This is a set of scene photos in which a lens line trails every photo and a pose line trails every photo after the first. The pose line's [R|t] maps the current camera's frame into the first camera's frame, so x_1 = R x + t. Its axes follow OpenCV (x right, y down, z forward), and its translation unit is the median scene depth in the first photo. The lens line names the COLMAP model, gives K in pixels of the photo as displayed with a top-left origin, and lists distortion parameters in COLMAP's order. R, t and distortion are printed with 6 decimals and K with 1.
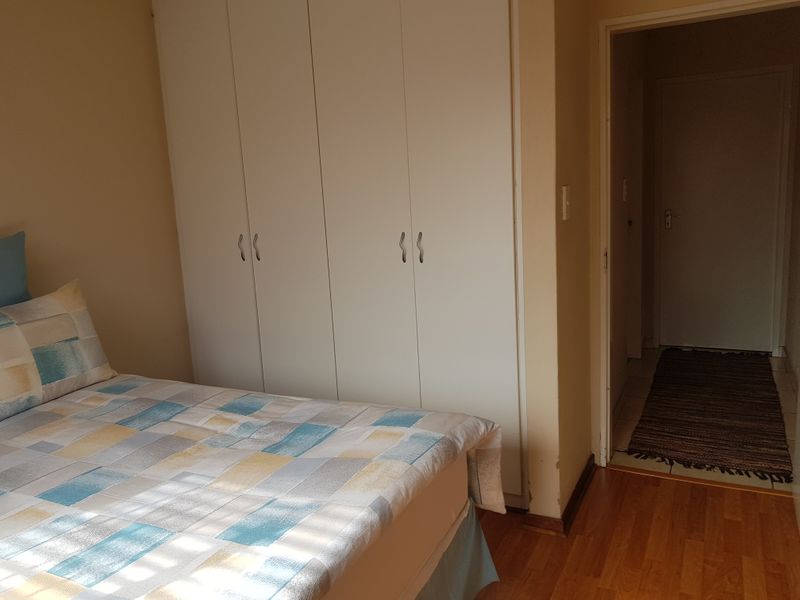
lens RADIAL K [[625.9, 0, 403.0], [0, 625.9, 297.5], [0, 0, 1]] dist [0.083696, -0.164650]
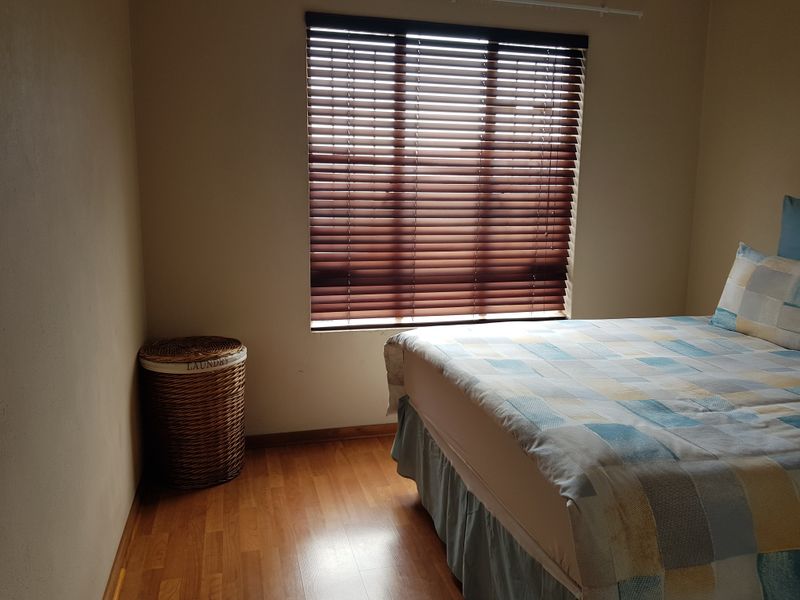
lens RADIAL K [[625.9, 0, 403.0], [0, 625.9, 297.5], [0, 0, 1]] dist [0.083696, -0.164650]
pose [[-0.748226, 0.150146, -0.646231, 0.744203], [-0.087781, 0.943086, 0.320753, -0.218932], [0.657611, 0.296723, -0.692462, 1.407882]]
